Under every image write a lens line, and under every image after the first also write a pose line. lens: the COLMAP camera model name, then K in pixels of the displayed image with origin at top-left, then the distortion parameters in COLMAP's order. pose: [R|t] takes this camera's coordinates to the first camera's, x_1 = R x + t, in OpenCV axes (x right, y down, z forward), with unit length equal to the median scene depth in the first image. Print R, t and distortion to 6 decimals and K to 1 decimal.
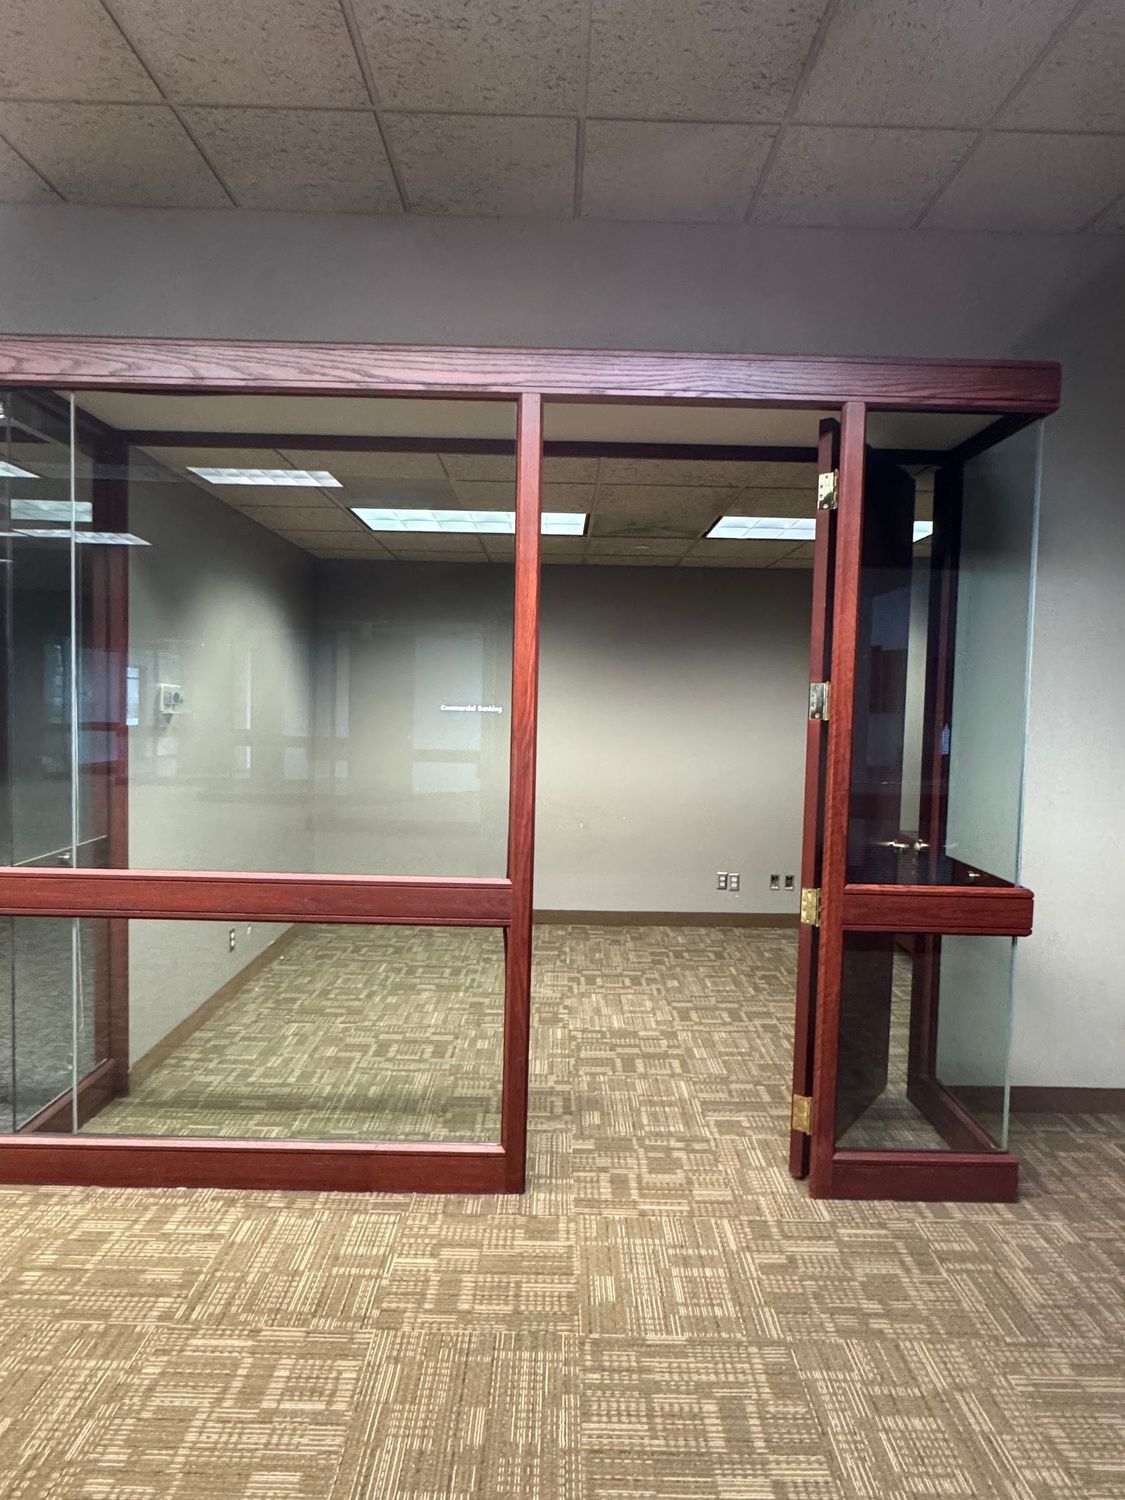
lens RADIAL K [[884.2, 0, 561.6], [0, 884.2, 746.9], [0, 0, 1]] dist [-0.000578, -0.000496]
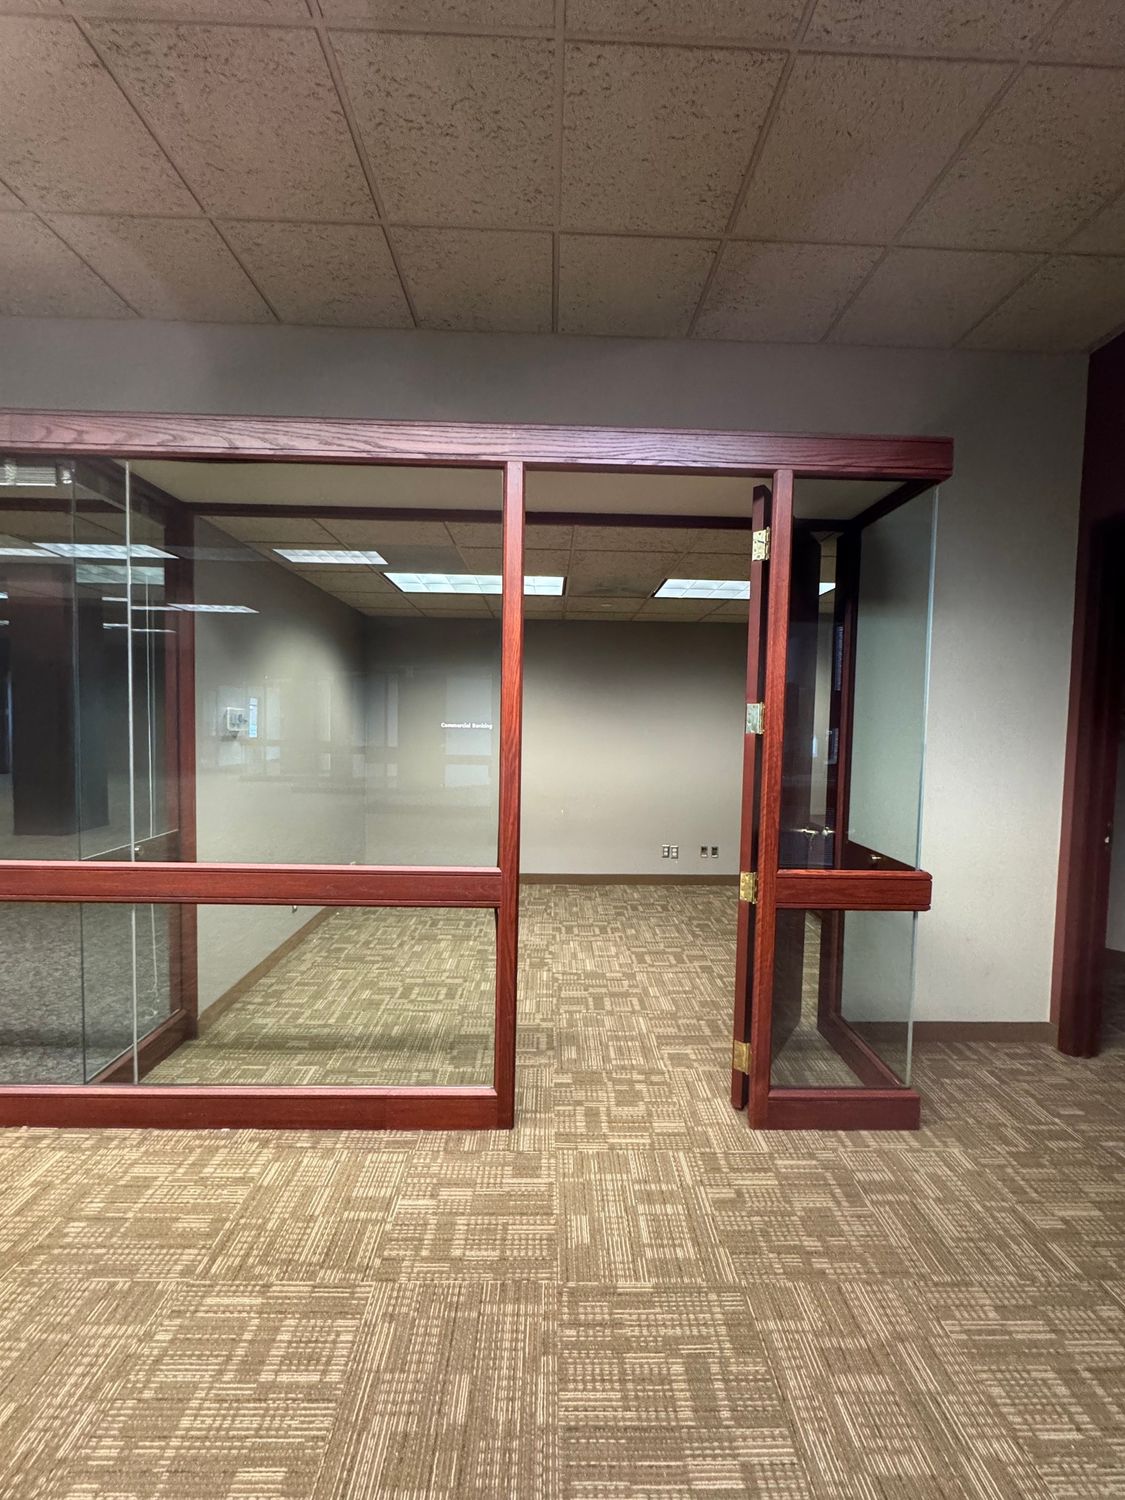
lens RADIAL K [[595.8, 0, 561.8], [0, 595.8, 747.8], [0, 0, 1]] dist [-0.001504, 0.000059]
pose [[0.999821, -0.005081, 0.018229, 0.012360], [0.005190, 0.999969, -0.005951, -0.008497], [-0.018198, 0.006045, 0.999816, 0.200171]]
